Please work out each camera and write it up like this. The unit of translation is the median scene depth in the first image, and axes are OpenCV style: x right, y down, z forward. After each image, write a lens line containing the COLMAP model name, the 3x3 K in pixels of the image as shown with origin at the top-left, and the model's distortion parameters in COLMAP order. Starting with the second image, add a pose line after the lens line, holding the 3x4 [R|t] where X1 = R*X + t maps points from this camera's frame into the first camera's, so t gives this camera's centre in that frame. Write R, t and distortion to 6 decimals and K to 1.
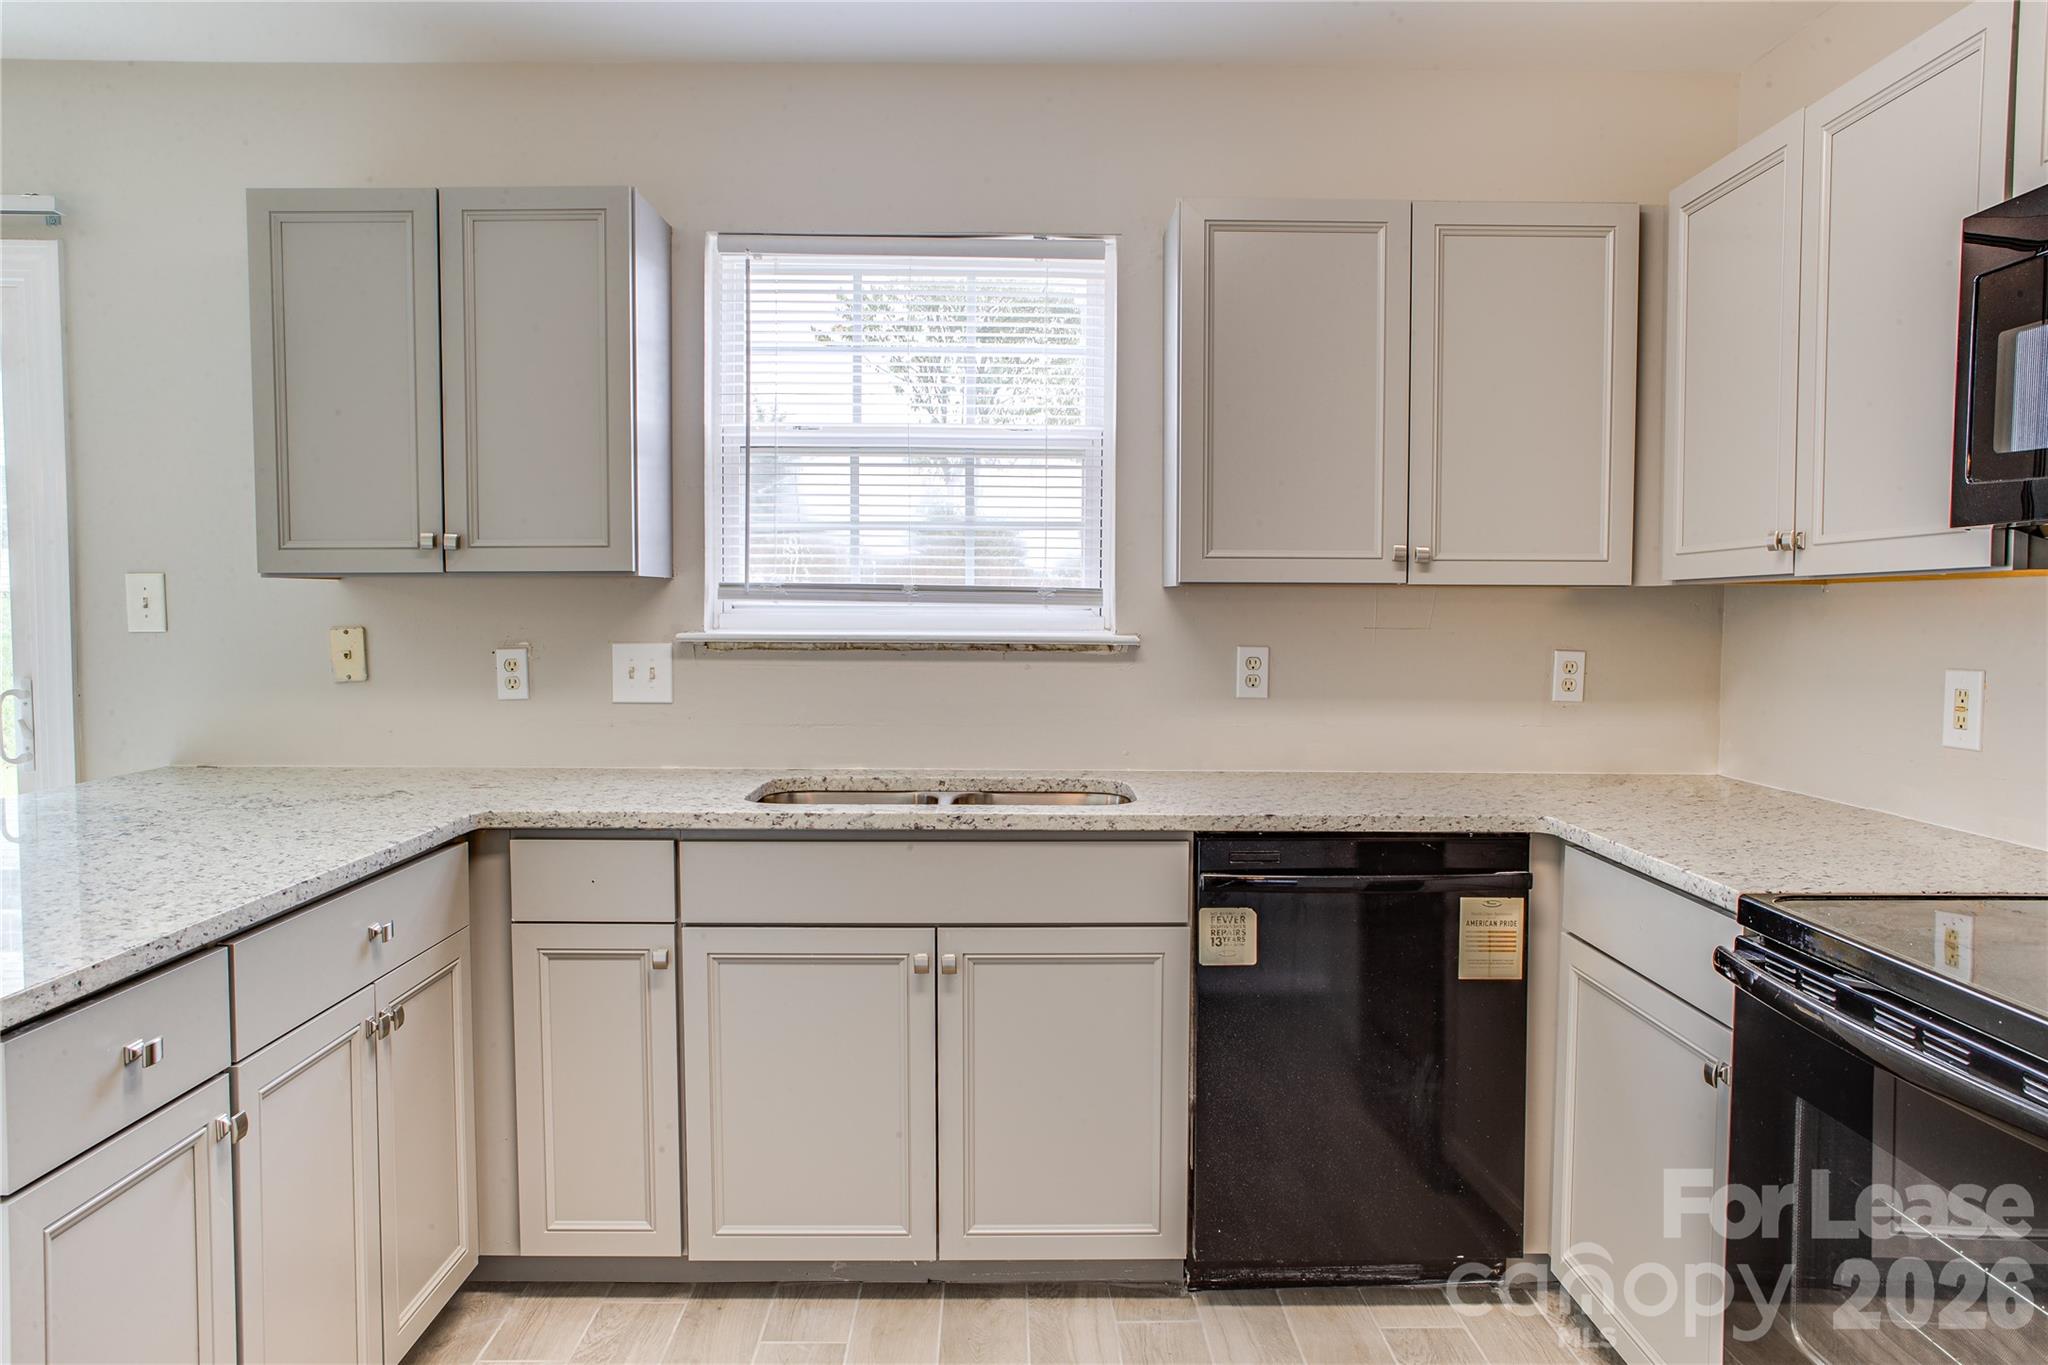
lens RADIAL K [[1390.9, 0, 1031.9], [0, 1390.9, 681.5], [0, 0, 1]] dist [-0.046853, 0.003378]
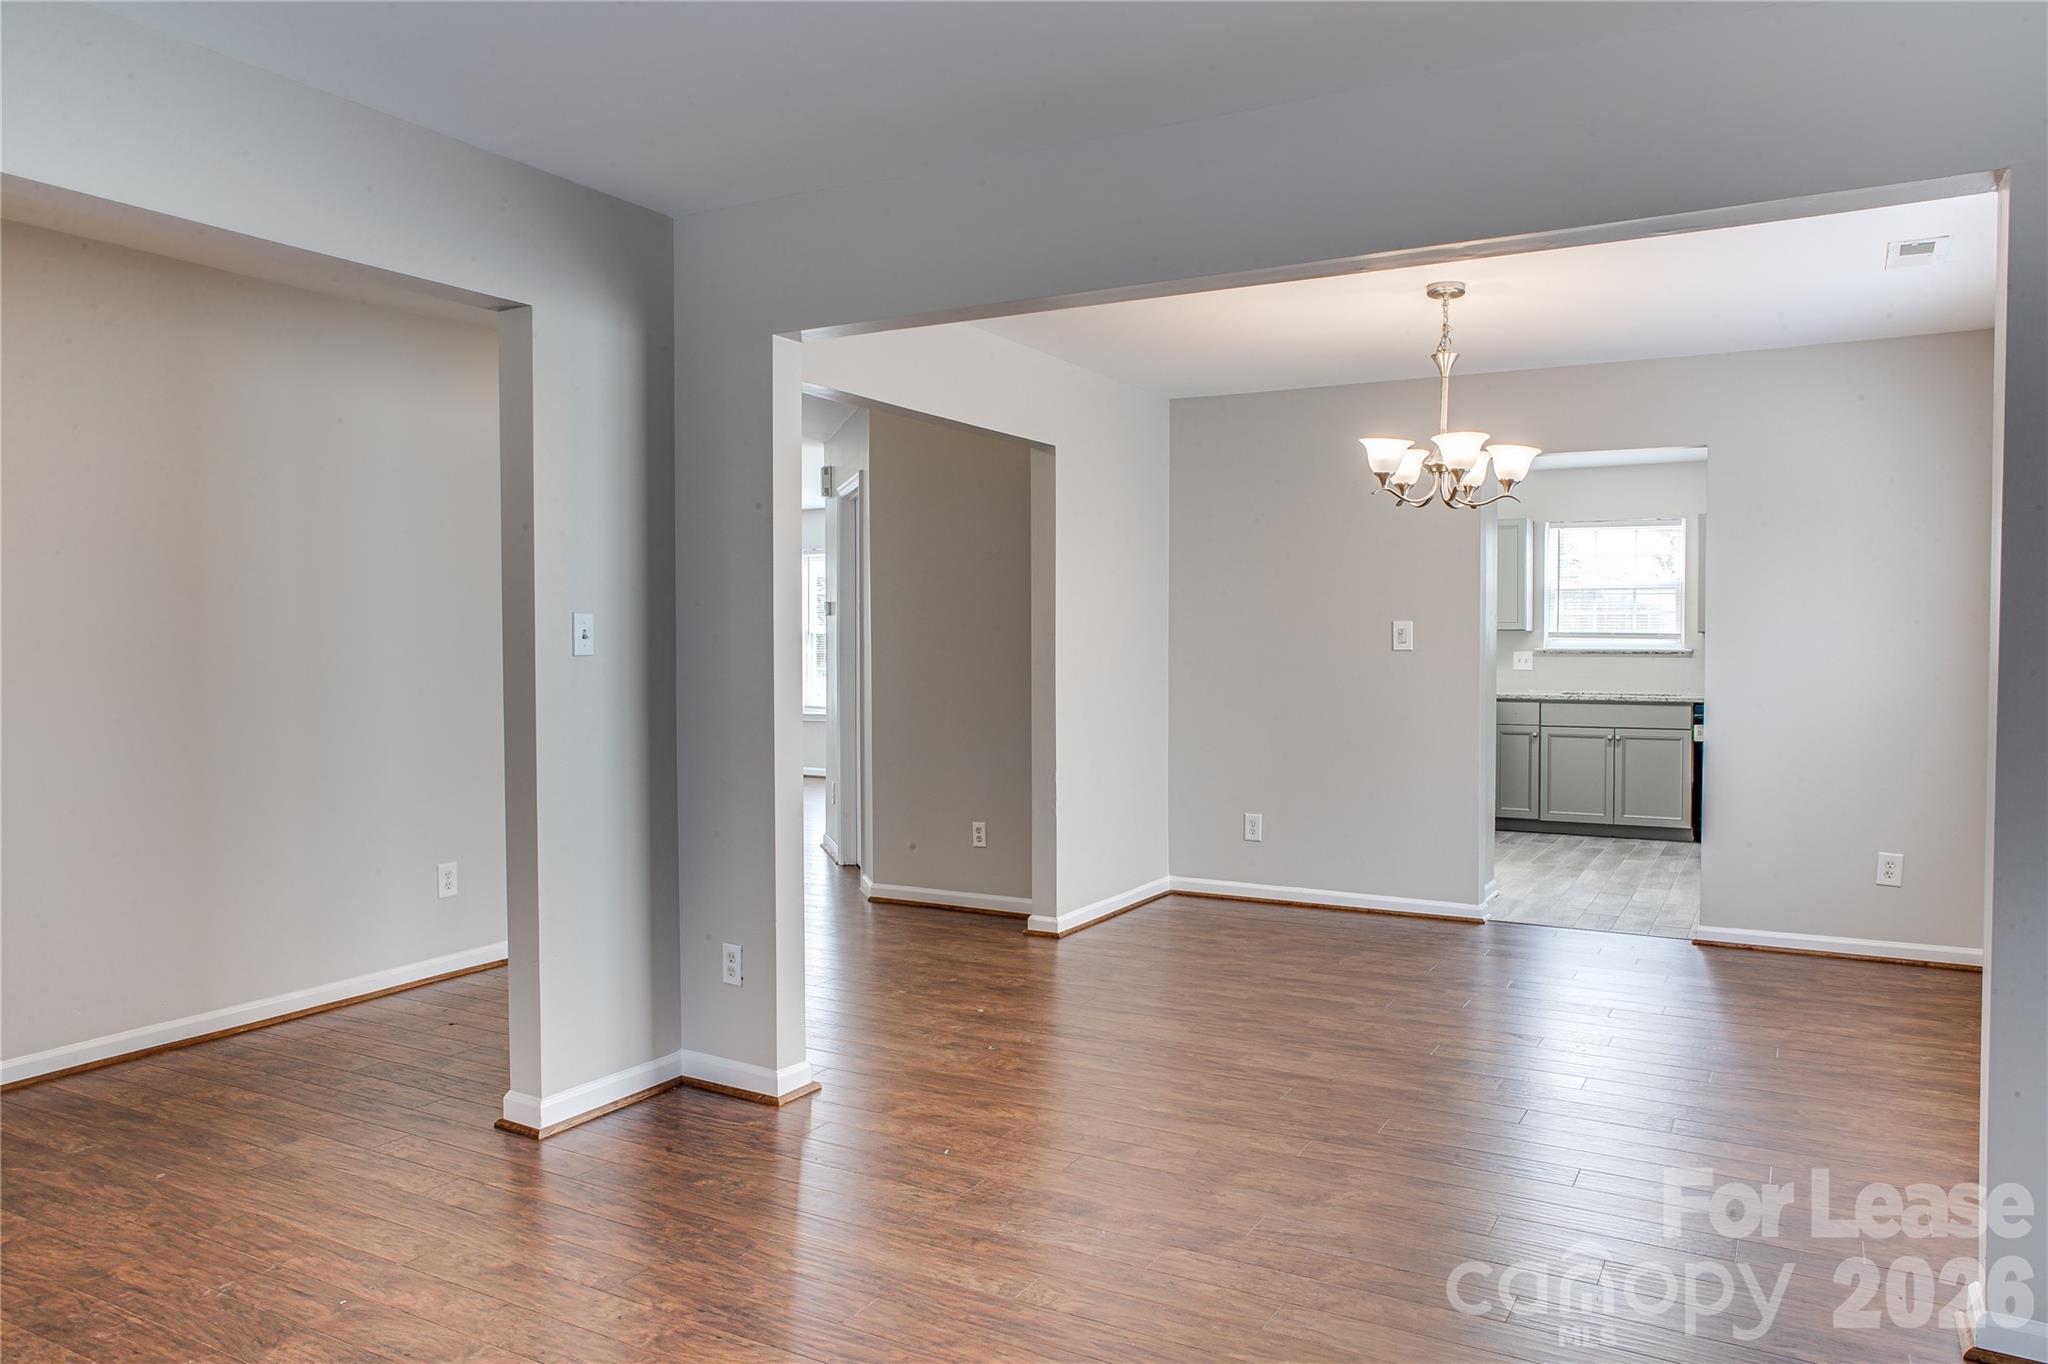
lens RADIAL K [[1419.7, 0, 1028.6], [0, 1419.7, 671.0], [0, 0, 1]] dist [-0.056127, 0.062109]
pose [[0.864261, 0.007052, -0.502995, 0.429195], [-0.024675, 0.999292, -0.028387, 0.160146], [0.502438, 0.036945, 0.863823, -2.762773]]
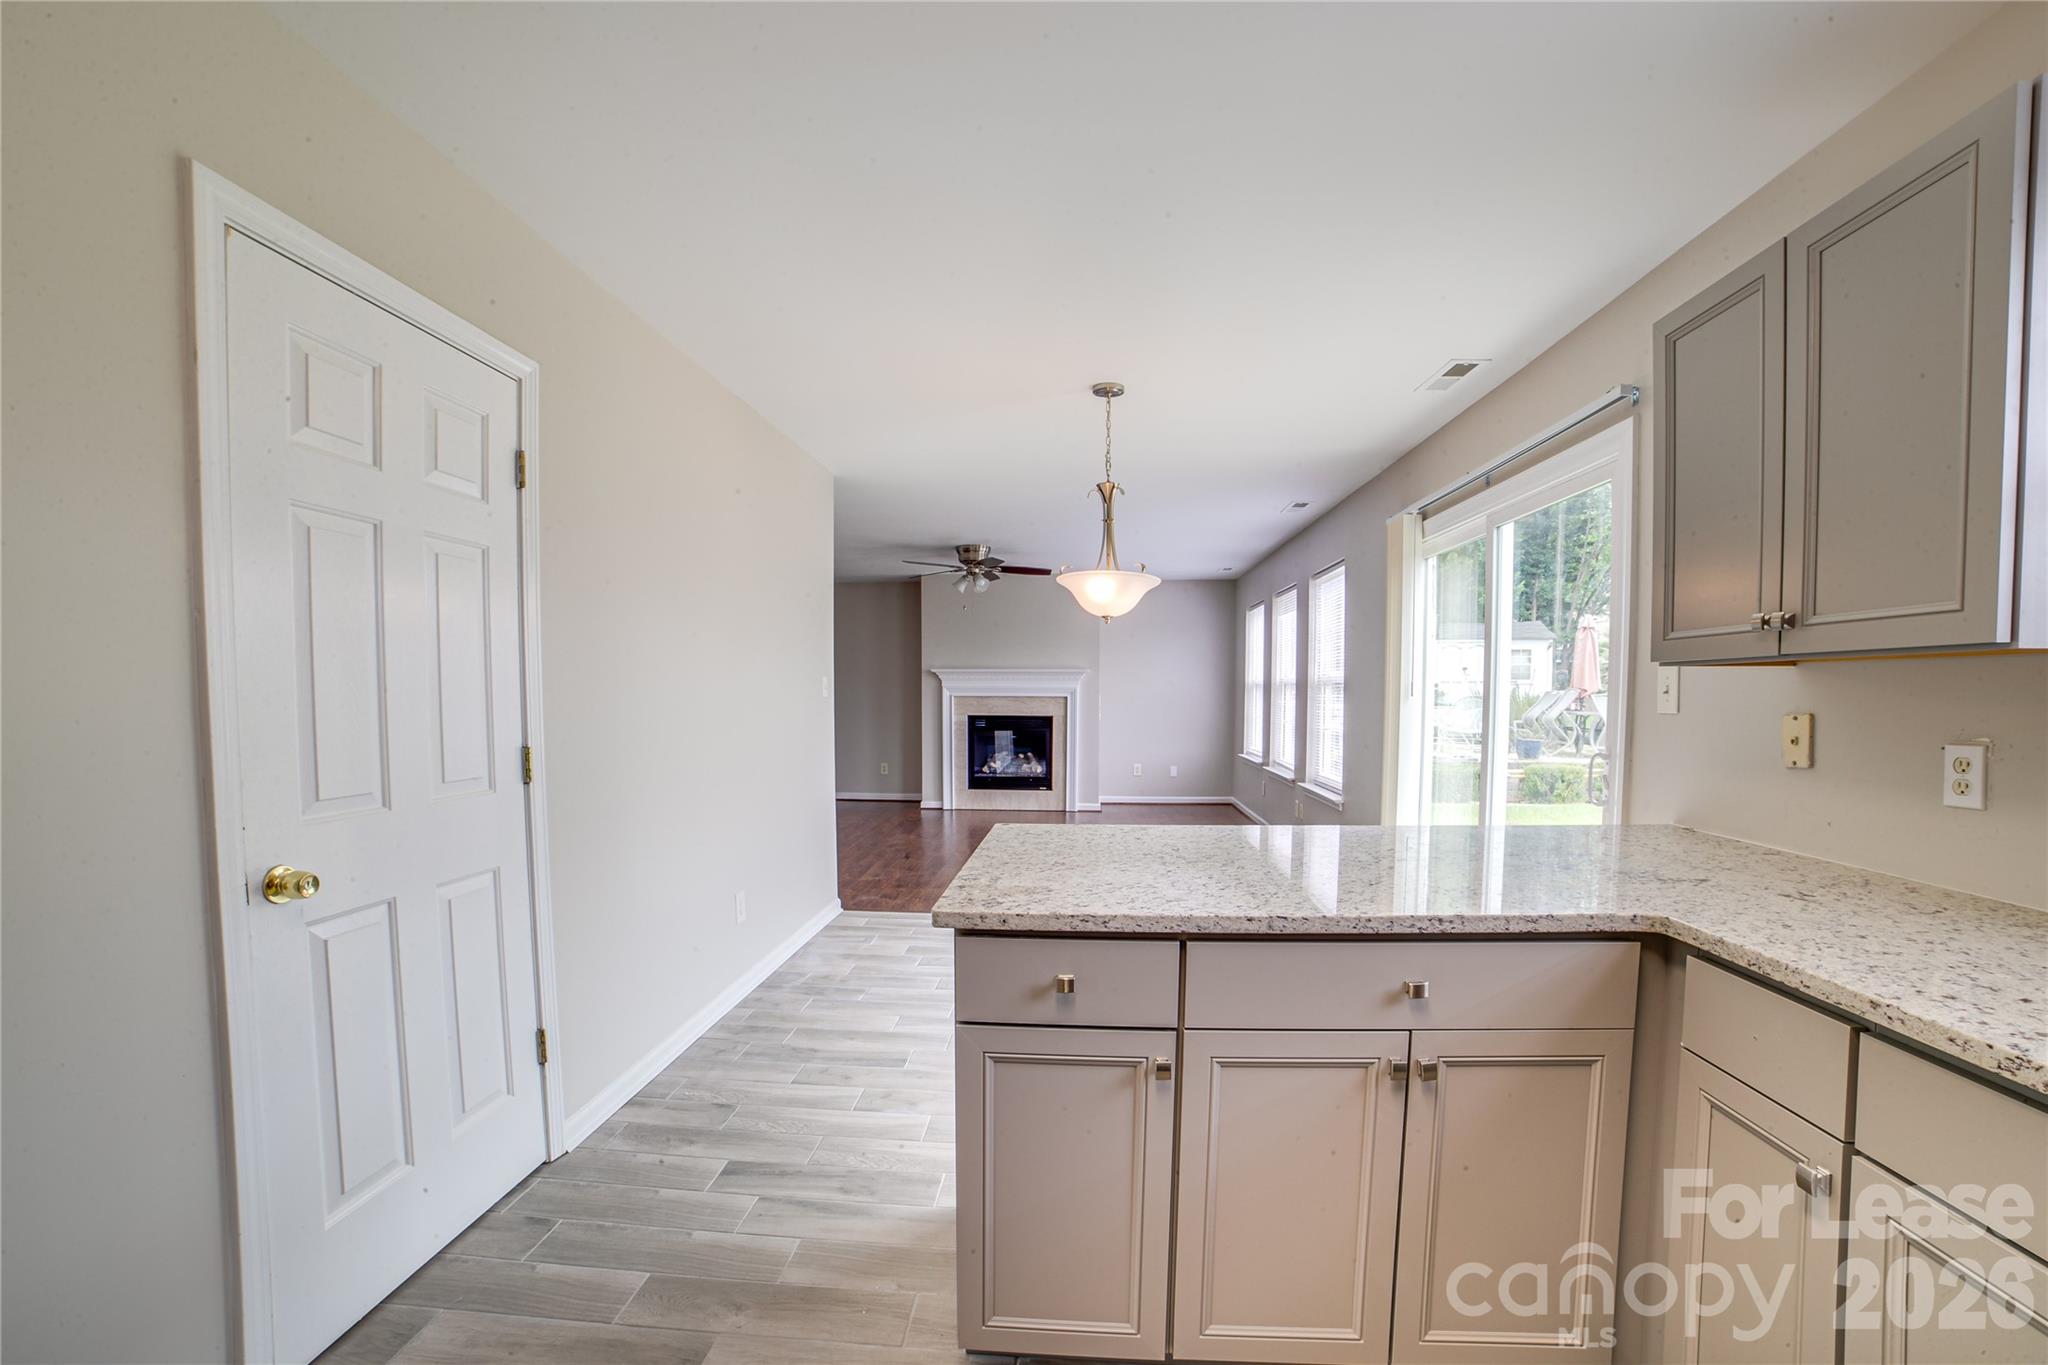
lens RADIAL K [[879.5, 0, 1011.5], [0, 879.5, 724.9], [0, 0, 1]] dist [-0.141823, 0.057249]
pose [[-0.105109, 0.036694, -0.993783, 0.170227], [-0.053670, 0.997653, 0.042514, -0.029676], [0.993011, 0.057805, -0.102893, 0.576067]]
